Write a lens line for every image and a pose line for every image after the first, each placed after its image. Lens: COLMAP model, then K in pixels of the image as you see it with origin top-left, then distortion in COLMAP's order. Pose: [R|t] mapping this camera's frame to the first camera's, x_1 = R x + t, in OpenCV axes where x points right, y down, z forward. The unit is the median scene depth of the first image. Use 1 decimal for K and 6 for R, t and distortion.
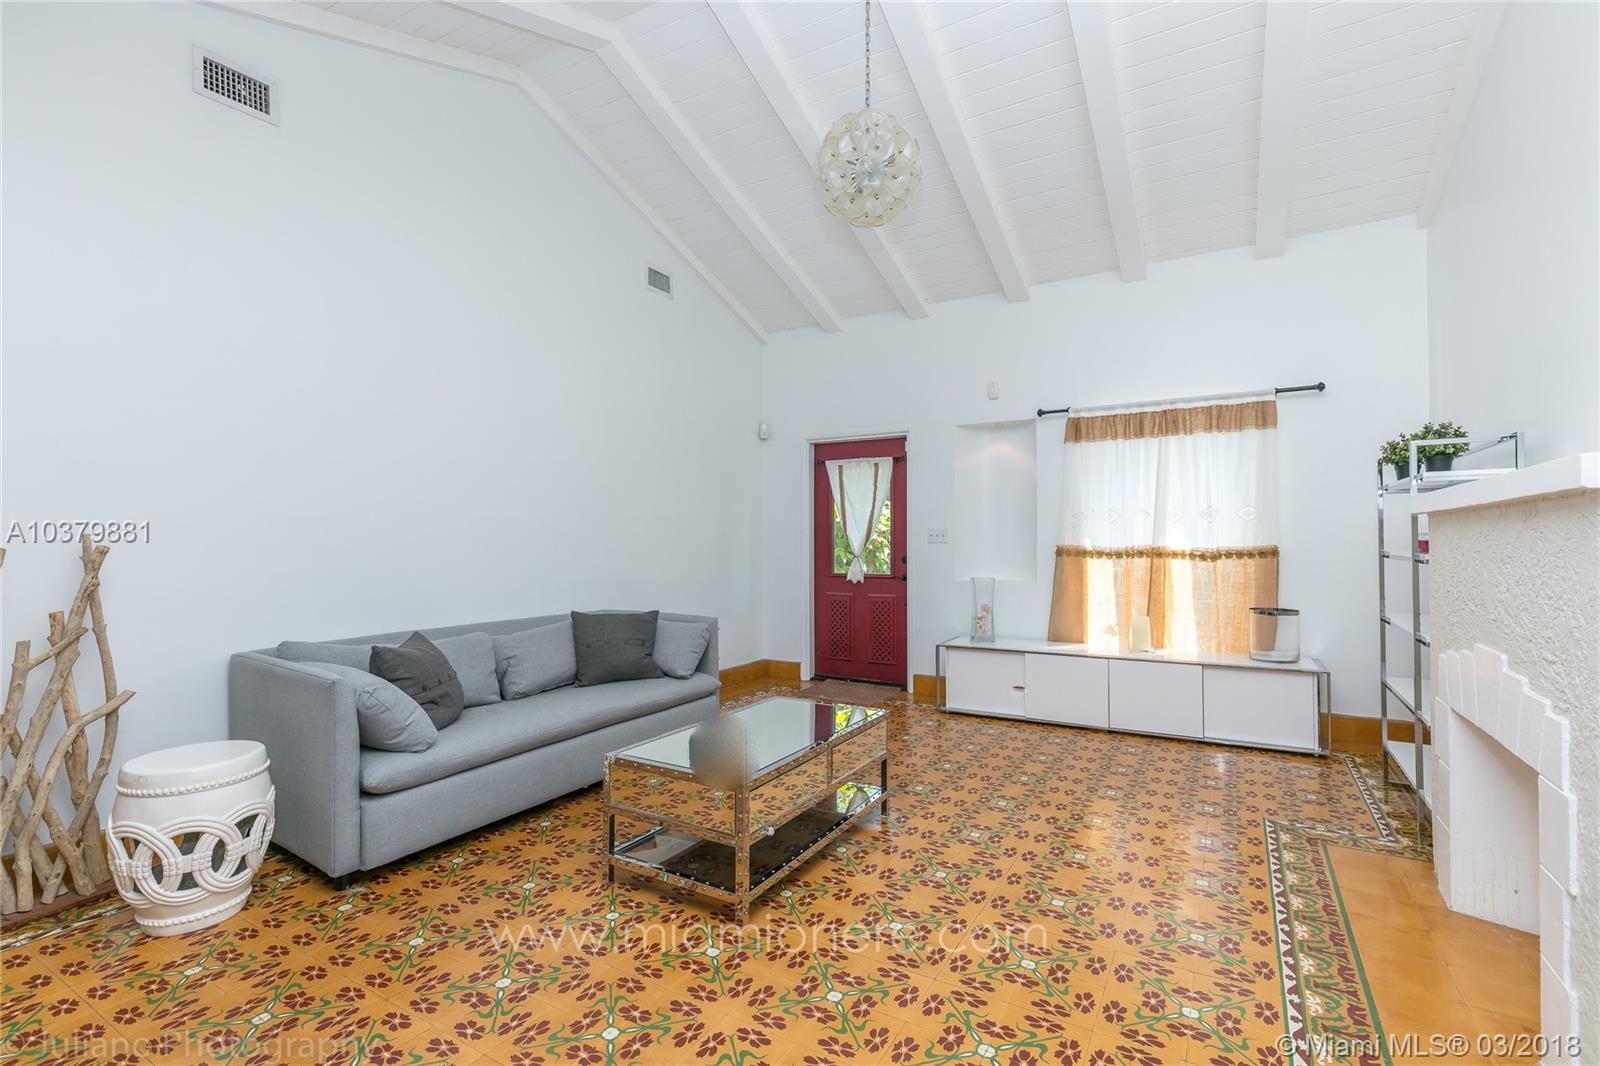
lens RADIAL K [[718.7, 0, 804.7], [0, 718.7, 532.3], [0, 0, 1]] dist [0.008932, -0.002210]
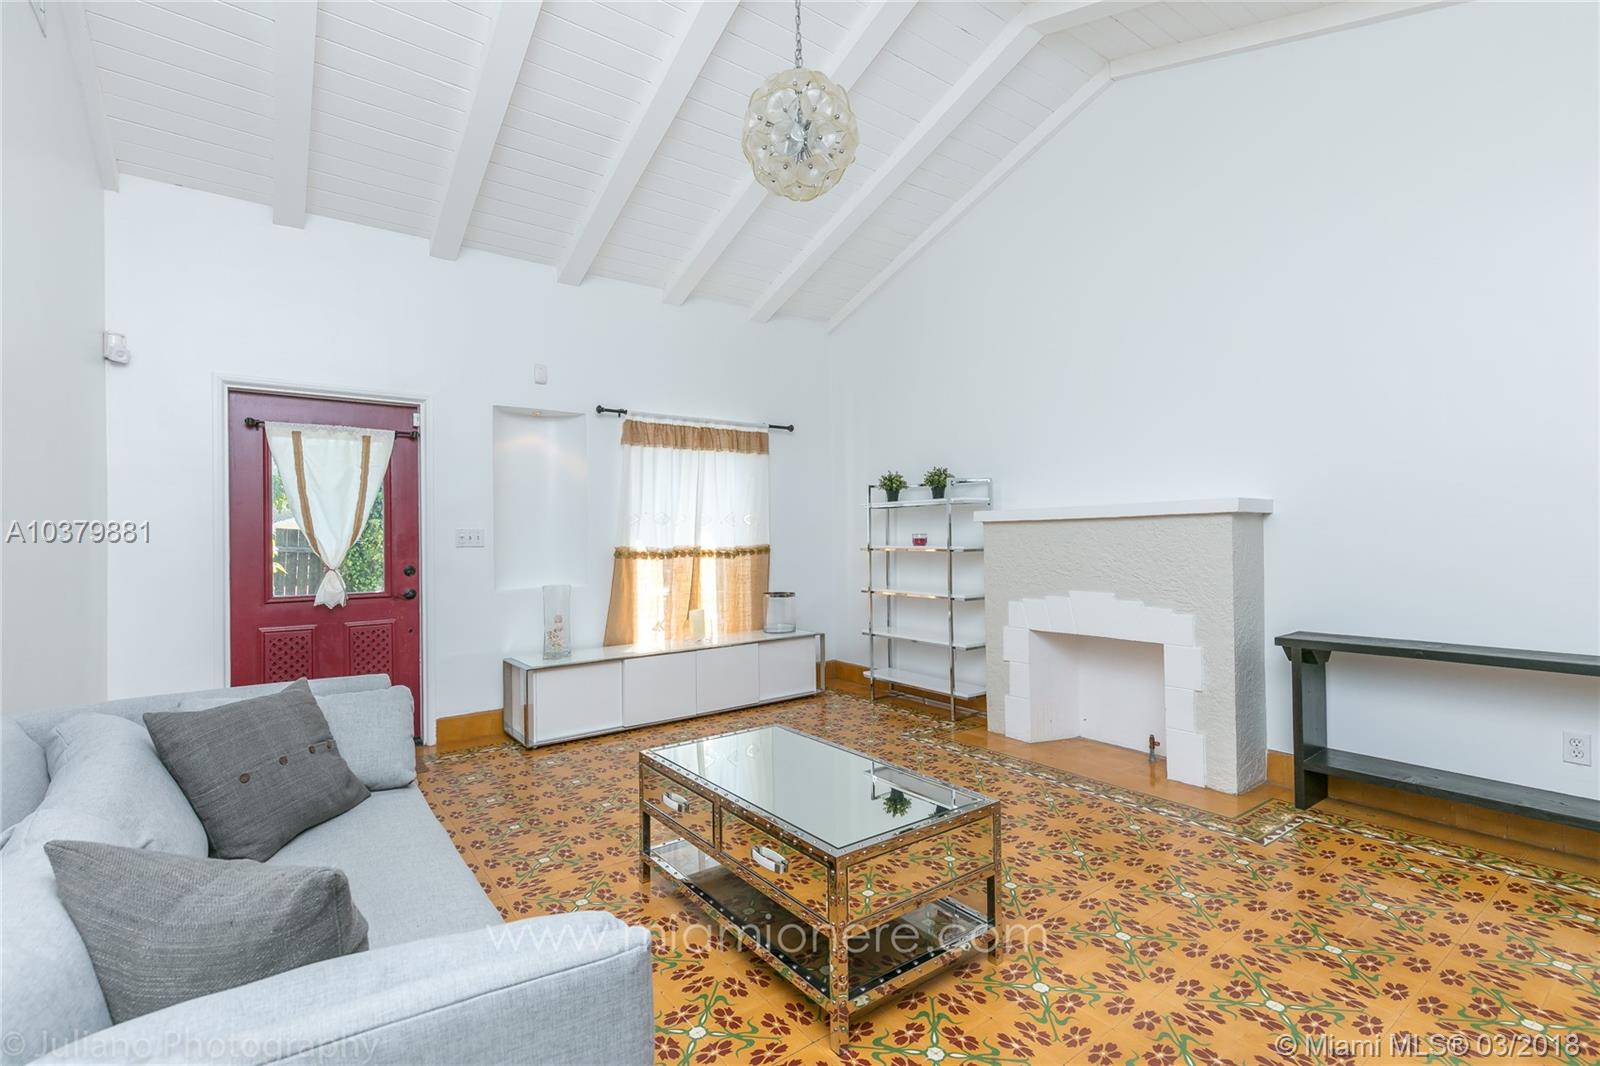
lens RADIAL K [[718.7, 0, 803.0], [0, 718.7, 528.8], [0, 0, 1]] dist [0.008932, -0.002210]
pose [[0.388082, 0.012264, 0.921543, -0.516726], [0.001467, 0.999902, -0.013924, 0.007988], [-0.921624, 0.006756, 0.388026, 0.436756]]
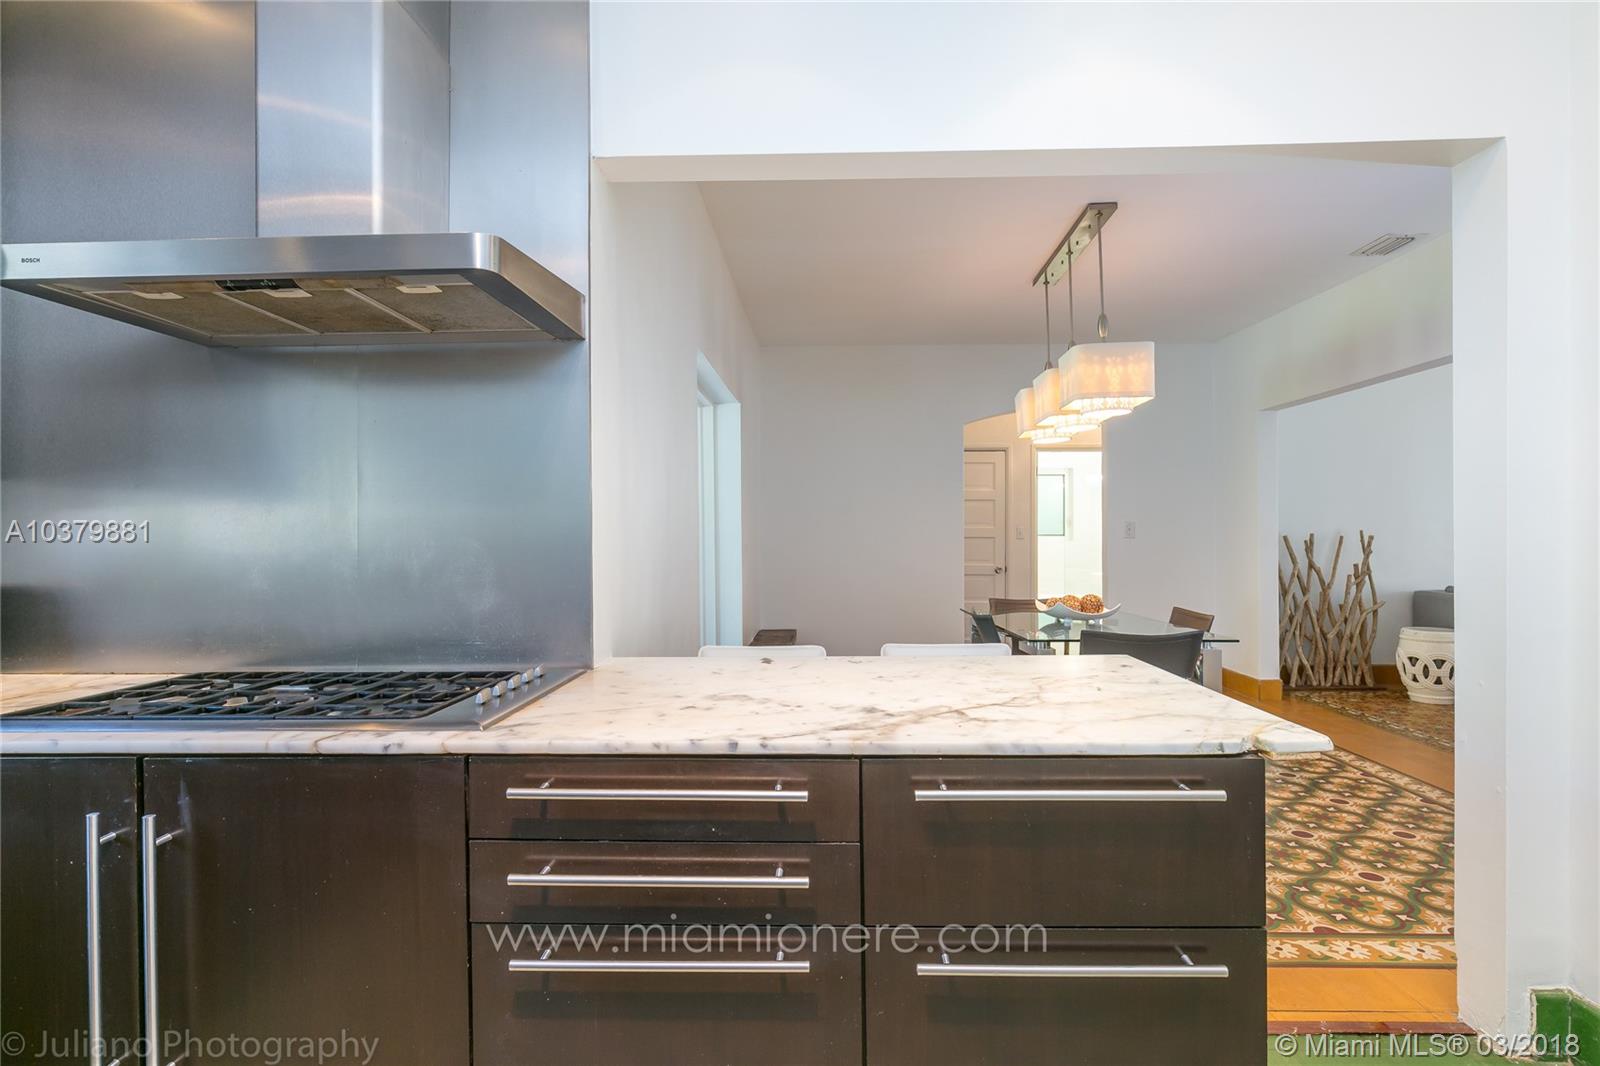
lens RADIAL K [[795.7, 0, 800.9], [0, 795.7, 533.8], [0, 0, 1]] dist [-0.005824, -0.000712]
pose [[0.477419, 0.004257, -0.878665, 0.199934], [0.012153, 0.999861, 0.011448, -0.020863], [0.878592, -0.016144, 0.477301, -0.998883]]
